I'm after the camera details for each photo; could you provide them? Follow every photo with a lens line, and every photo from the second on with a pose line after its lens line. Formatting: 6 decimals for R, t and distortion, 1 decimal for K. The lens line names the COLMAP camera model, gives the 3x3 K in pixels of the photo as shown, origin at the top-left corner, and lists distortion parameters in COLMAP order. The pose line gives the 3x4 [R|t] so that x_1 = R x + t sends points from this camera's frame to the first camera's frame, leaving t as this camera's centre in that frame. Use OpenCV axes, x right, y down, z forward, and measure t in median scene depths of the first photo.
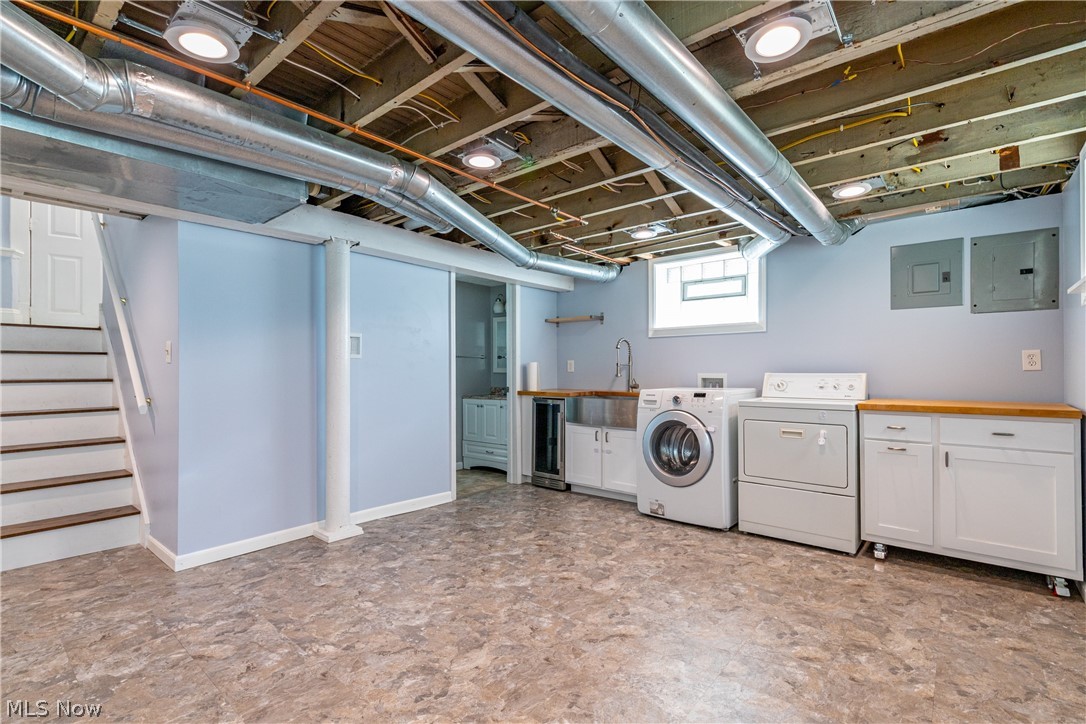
lens RADIAL K [[486.9, 0, 545.3], [0, 486.9, 374.1], [0, 0, 1]] dist [0.000315, -0.000920]
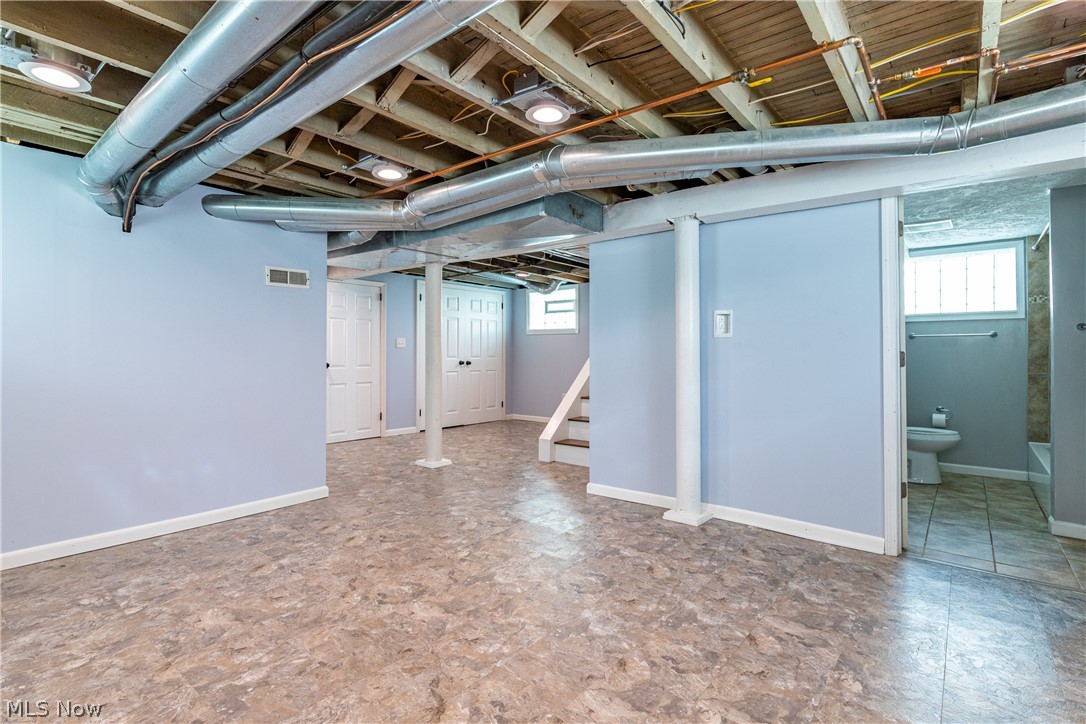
lens RADIAL K [[512.7, 0, 588.4], [0, 512.7, 347.7], [0, 0, 1]] dist [0.000507, -0.000147]
pose [[0.073456, -0.010283, -0.997245, 0.672165], [-0.013515, 0.999845, -0.011306, 0.003552], [0.997207, 0.014309, 0.073305, 0.827625]]
